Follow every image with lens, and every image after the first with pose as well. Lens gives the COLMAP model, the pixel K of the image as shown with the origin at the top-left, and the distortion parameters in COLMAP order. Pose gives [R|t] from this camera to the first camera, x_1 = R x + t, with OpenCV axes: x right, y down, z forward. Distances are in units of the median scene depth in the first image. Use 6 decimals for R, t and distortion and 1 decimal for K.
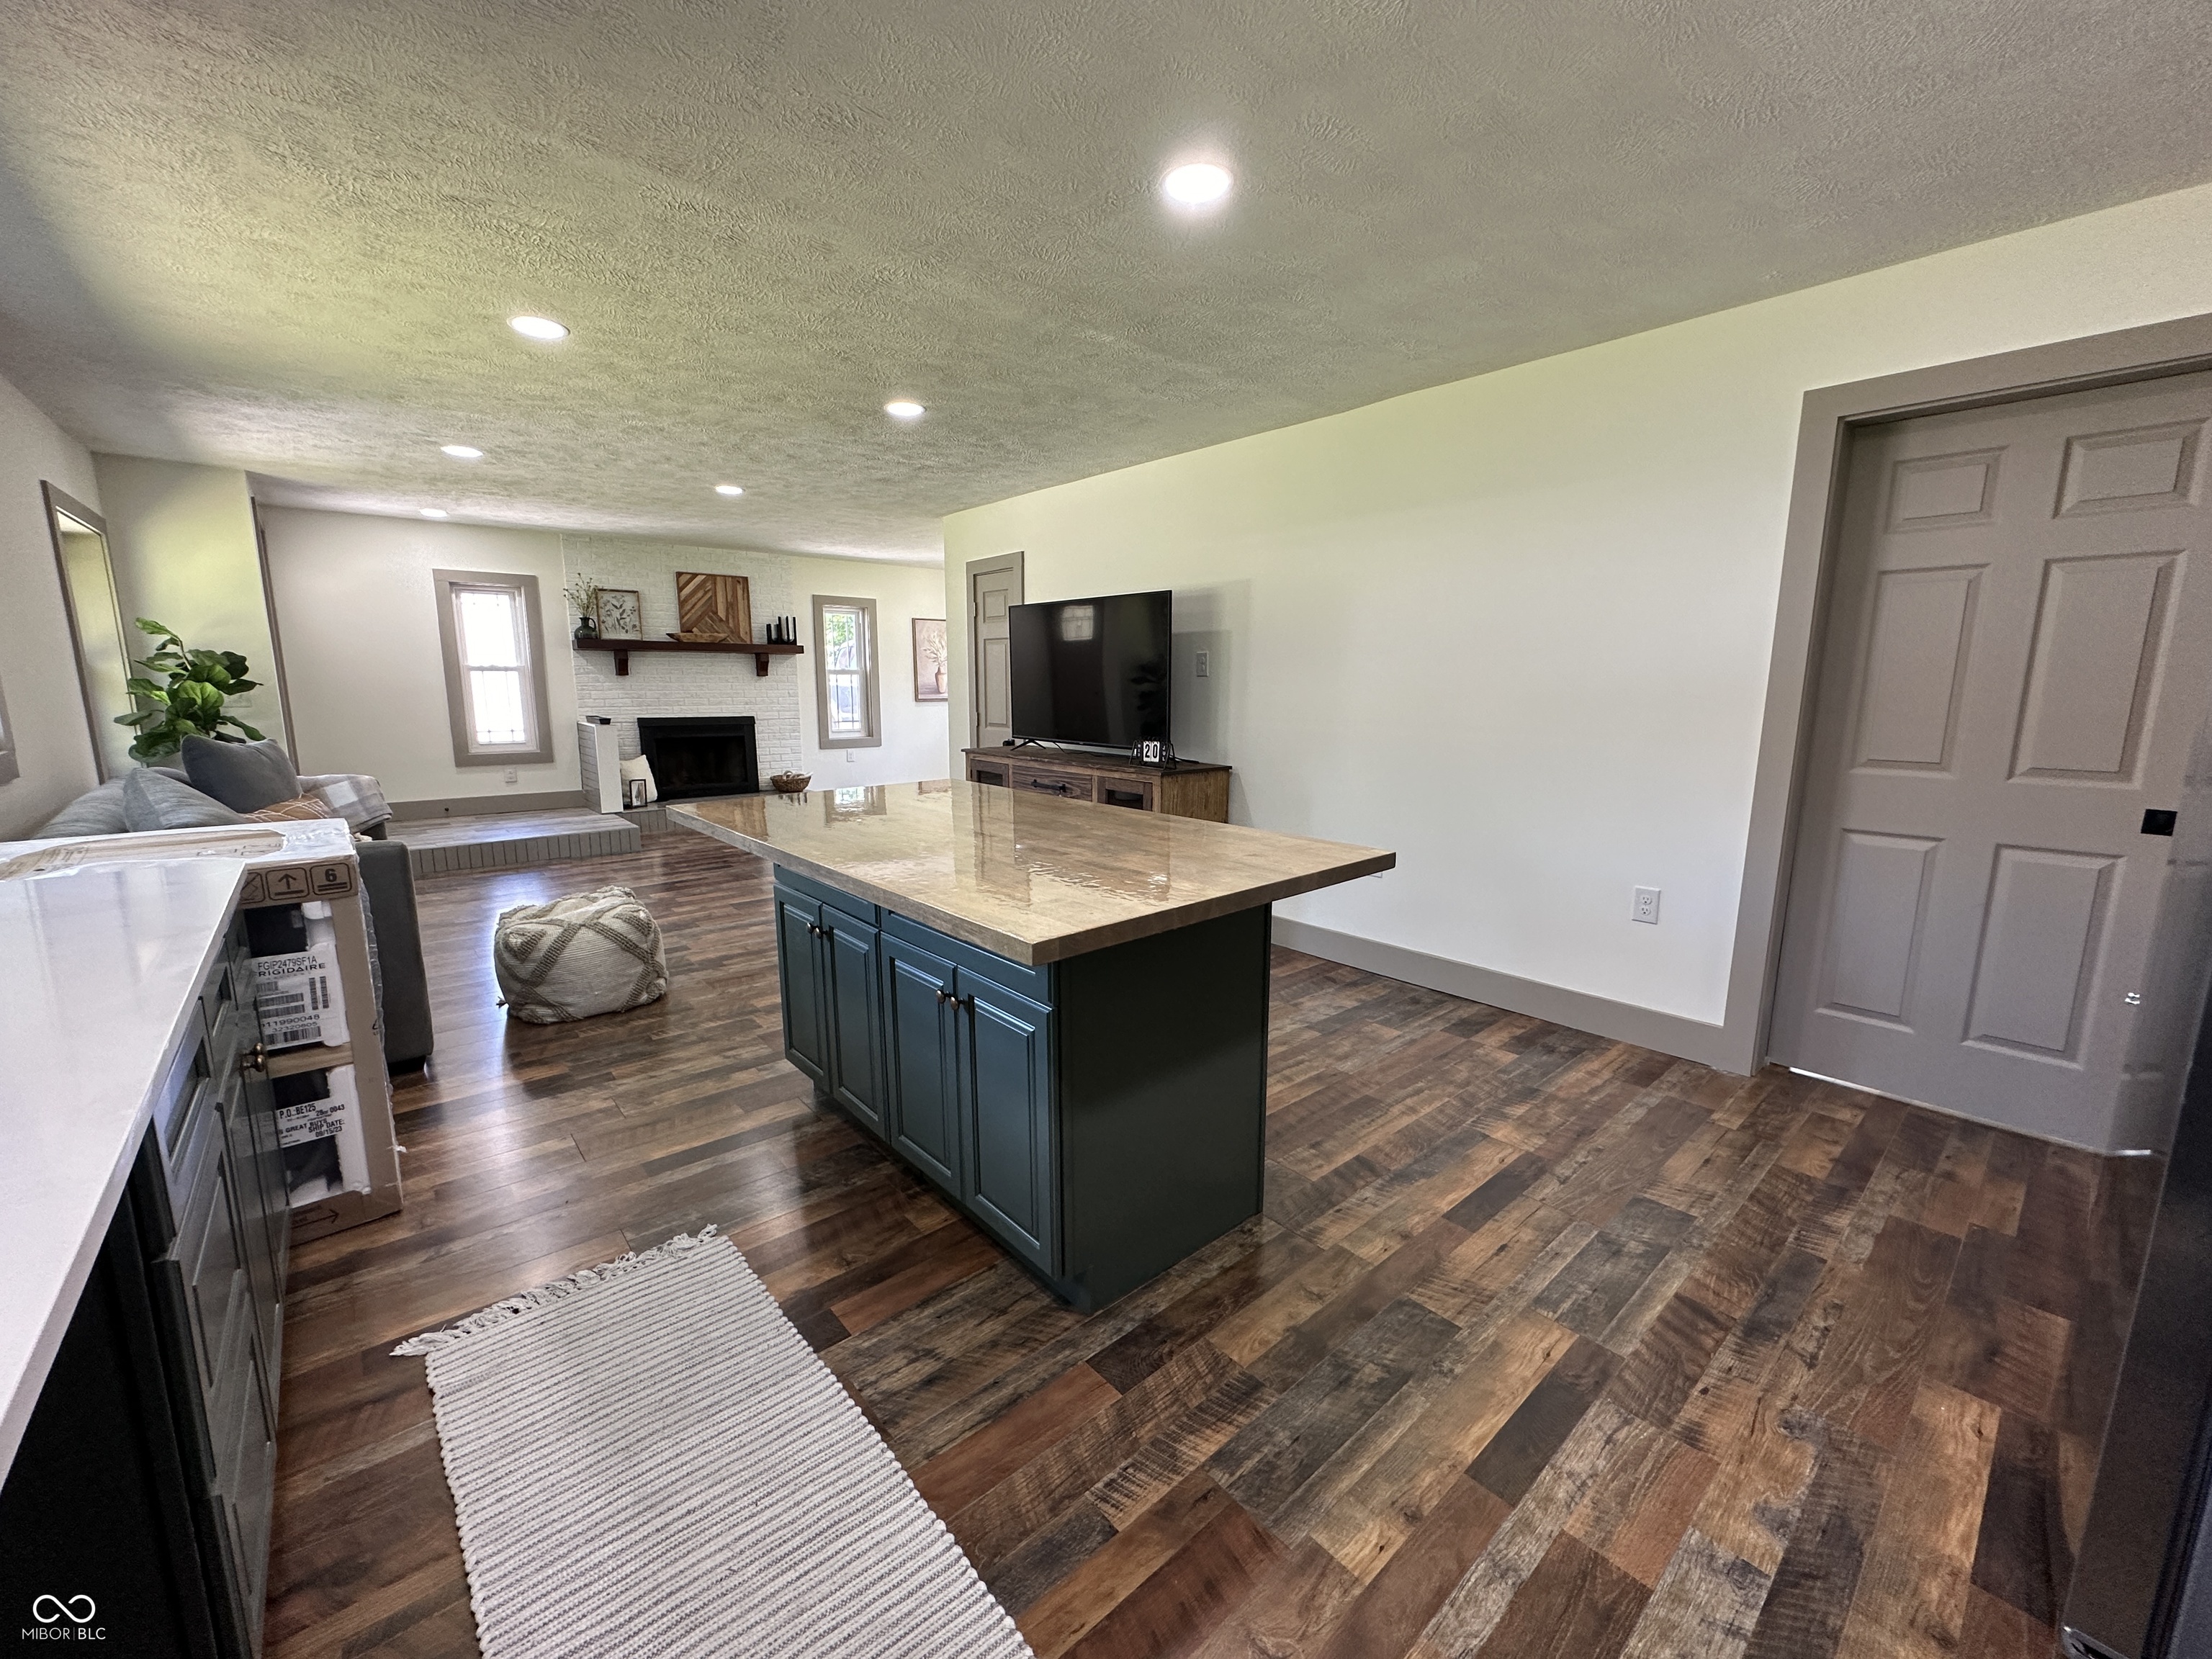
lens RADIAL K [[880.0, 0, 1104.4], [0, 880.0, 833.7], [0, 0, 1]] dist [-0.000657, 0.000297]
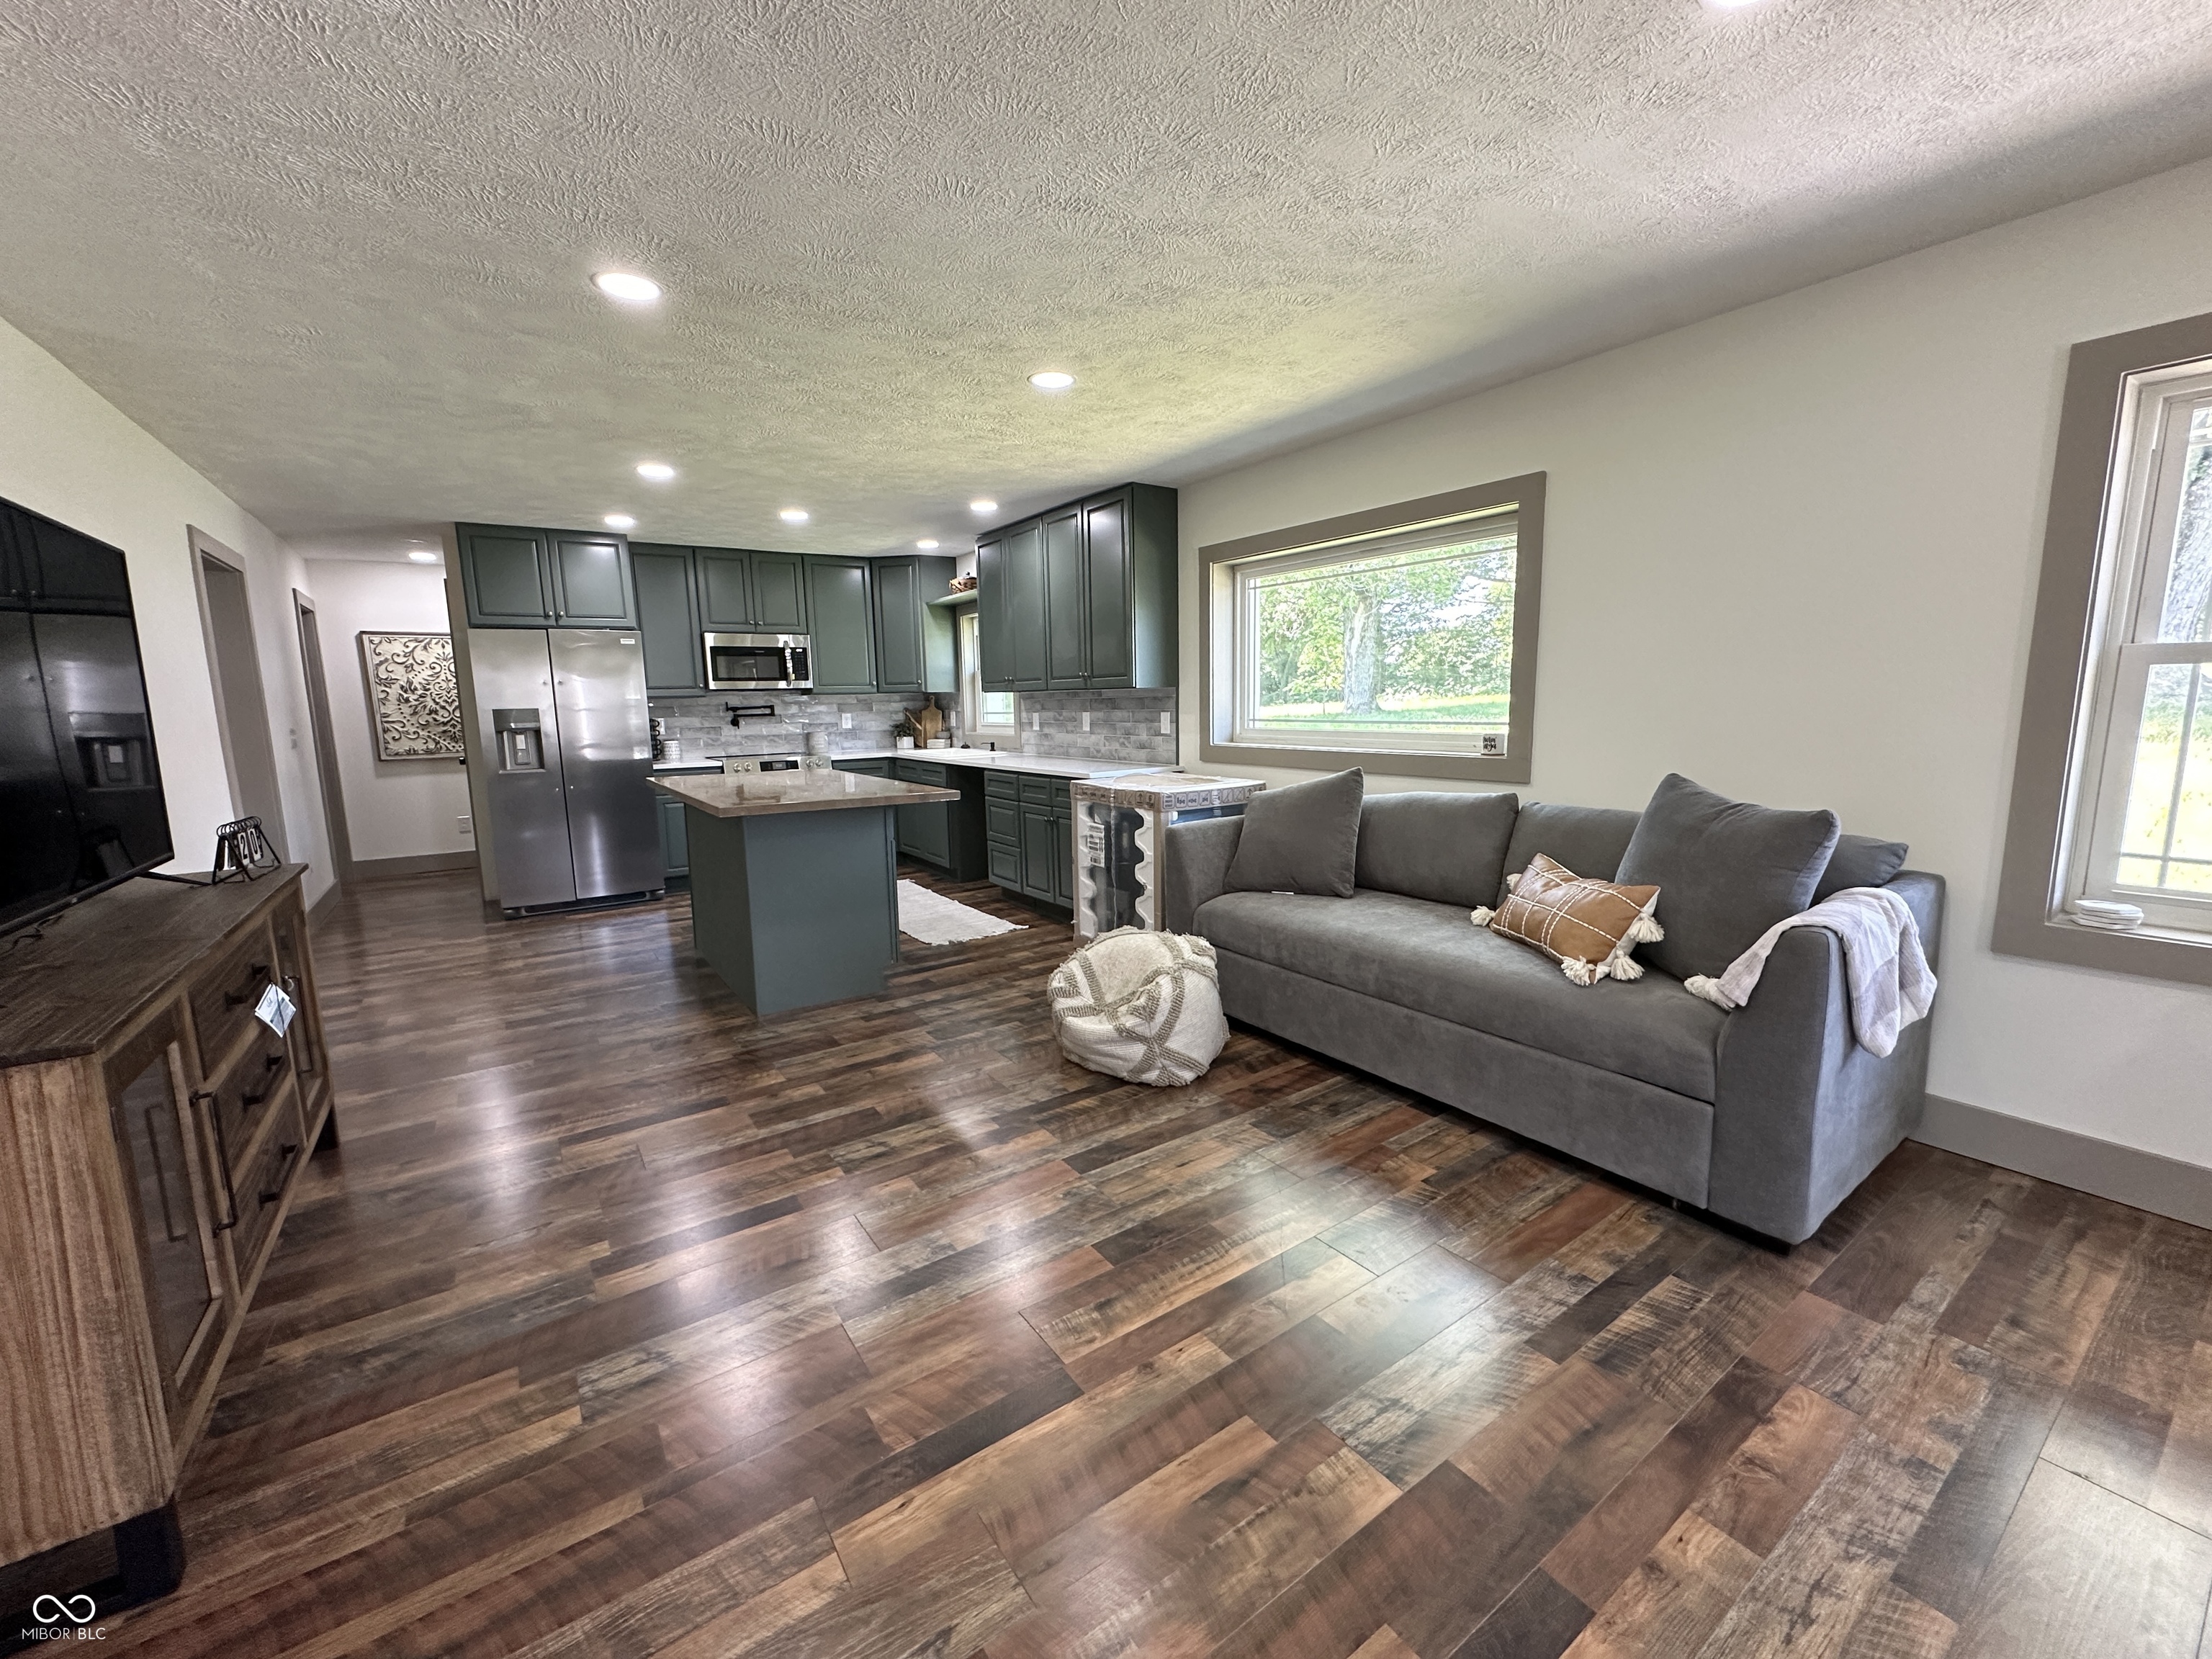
lens RADIAL K [[880.0, 0, 1104.7], [0, 880.0, 830.9], [0, 0, 1]] dist [-0.000657, 0.000297]
pose [[-0.993897, -0.001158, 0.110310, -0.409669], [0.034061, 0.947868, 0.316837, -0.193532], [-0.104926, 0.318661, -0.942044, 1.082275]]
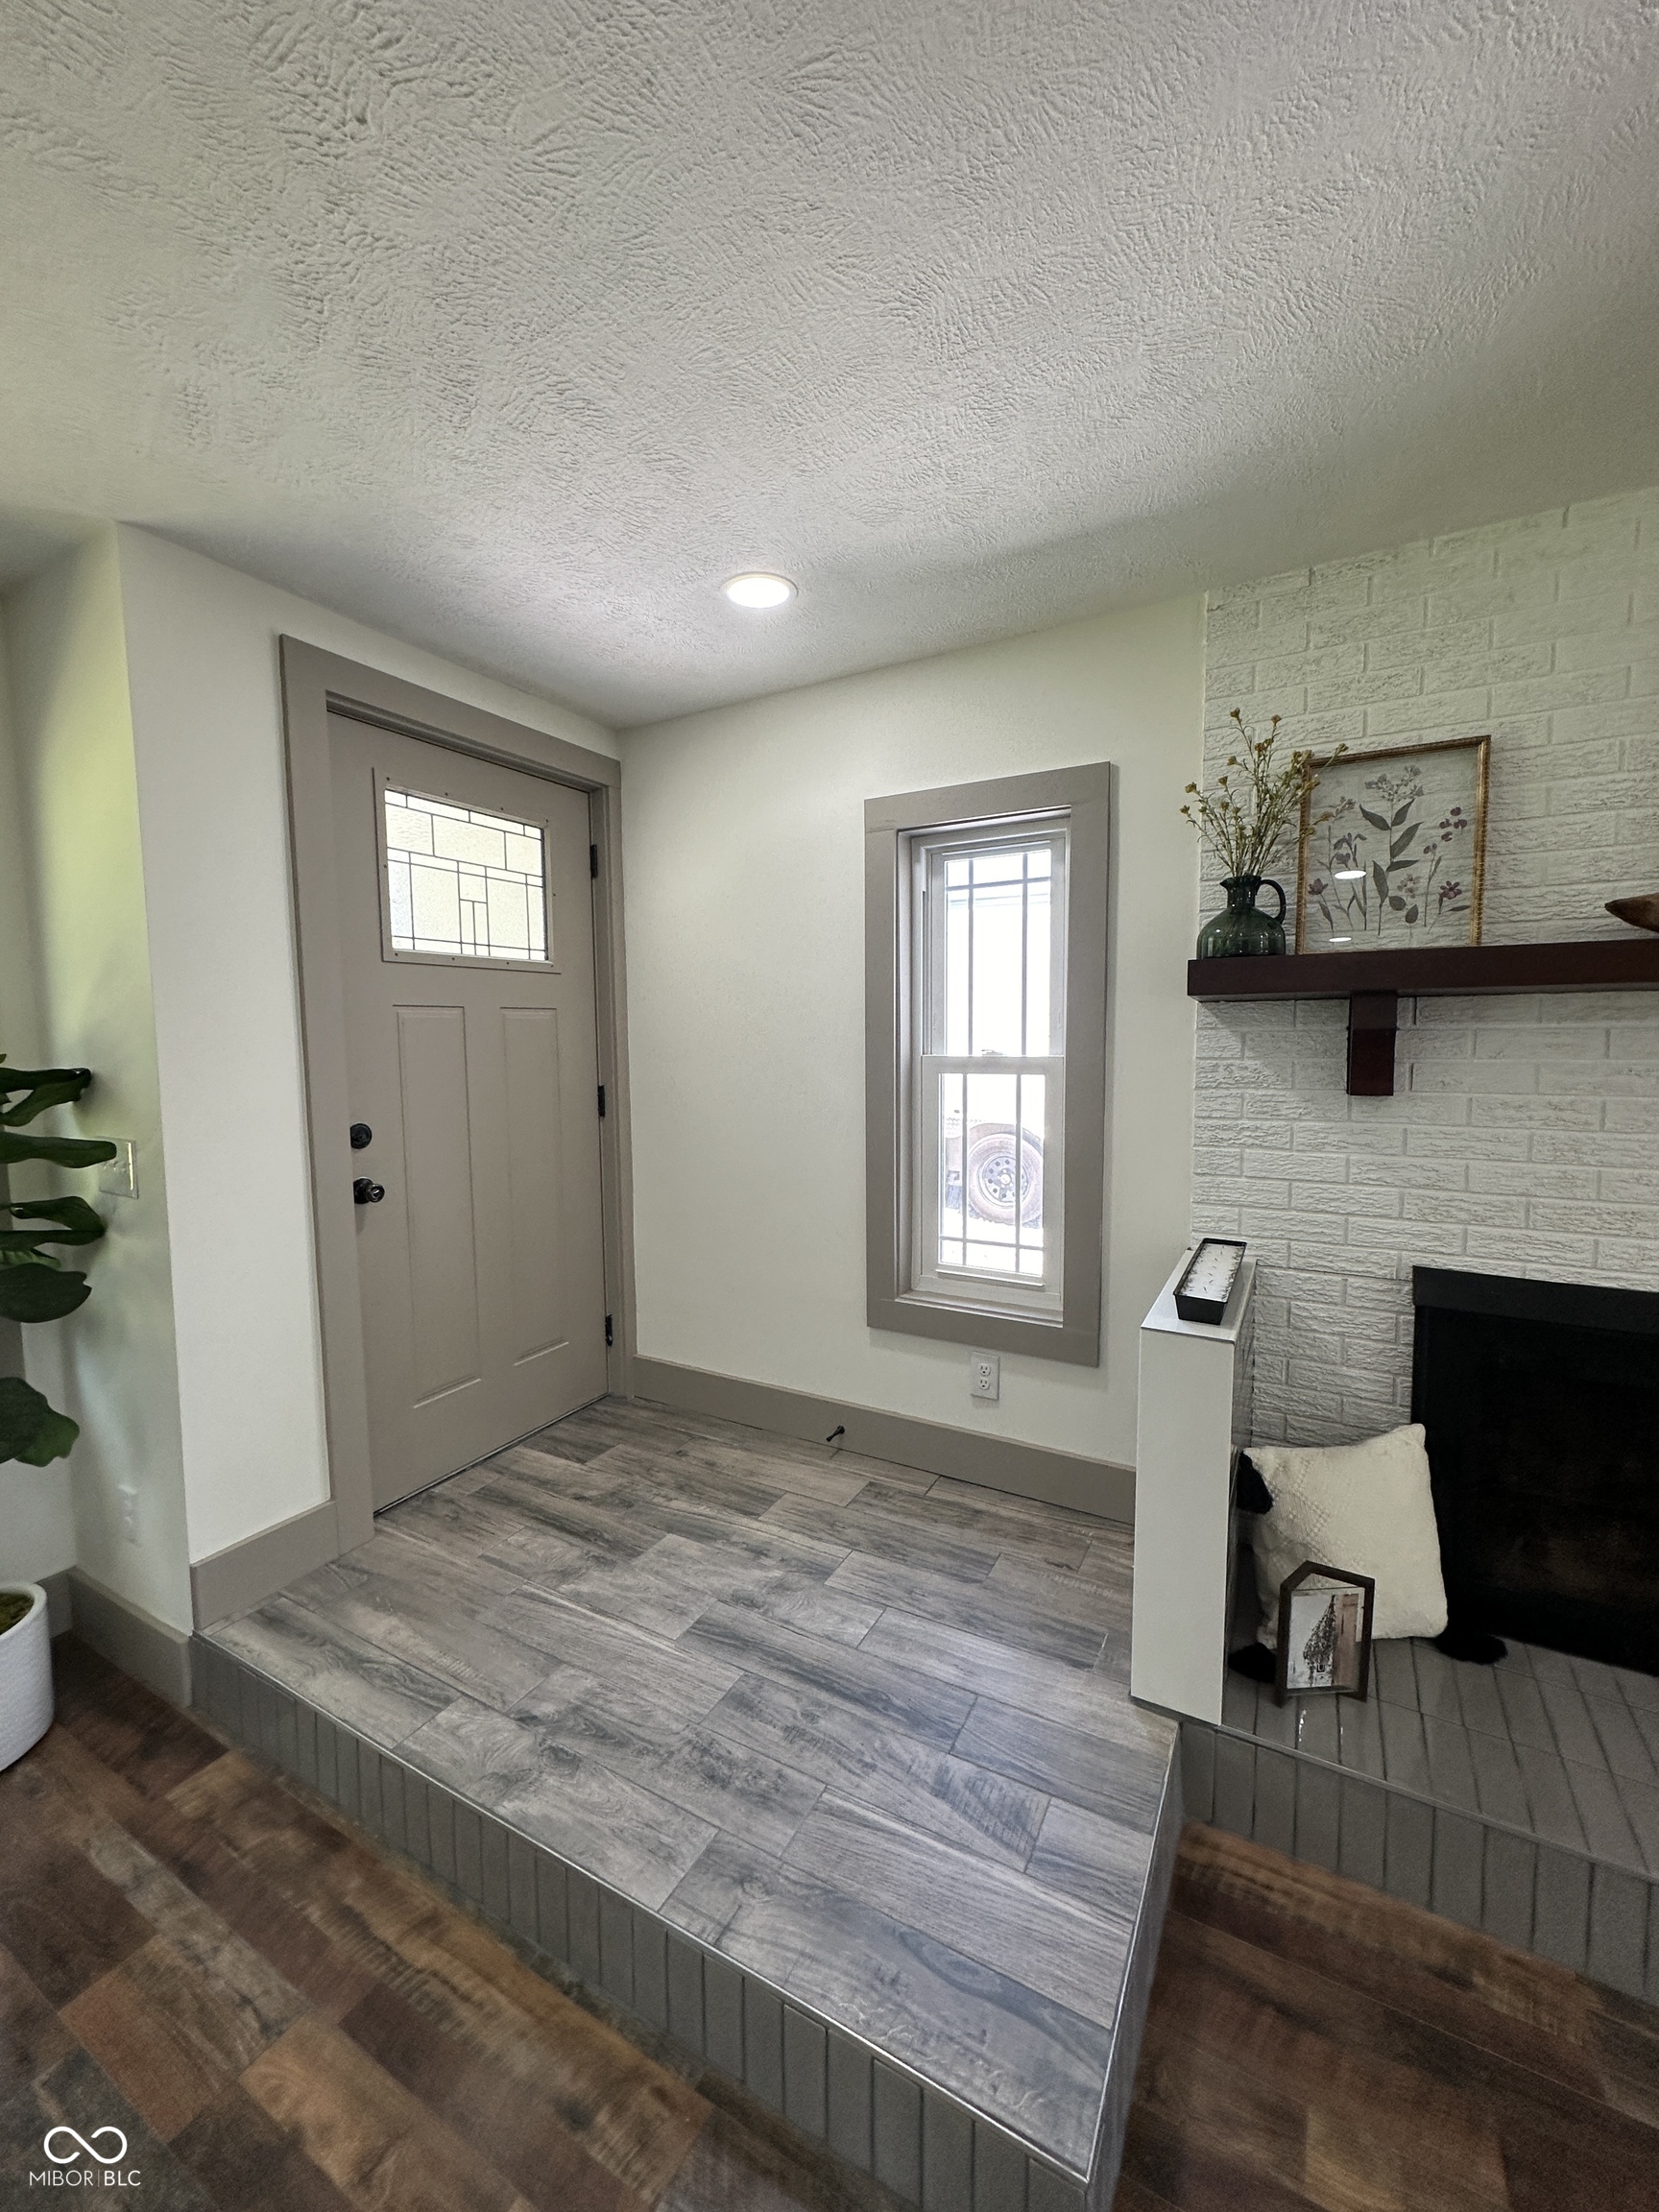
lens RADIAL K [[880.0, 0, 827.5], [0, 880.0, 1104.1], [0, 0, 1]] dist [-0.000657, 0.000297]
pose [[0.334961, 0.065087, -0.939981, -0.473634], [-0.153814, 0.988006, 0.013601, -0.203539], [0.929592, 0.140027, 0.340955, 1.002042]]
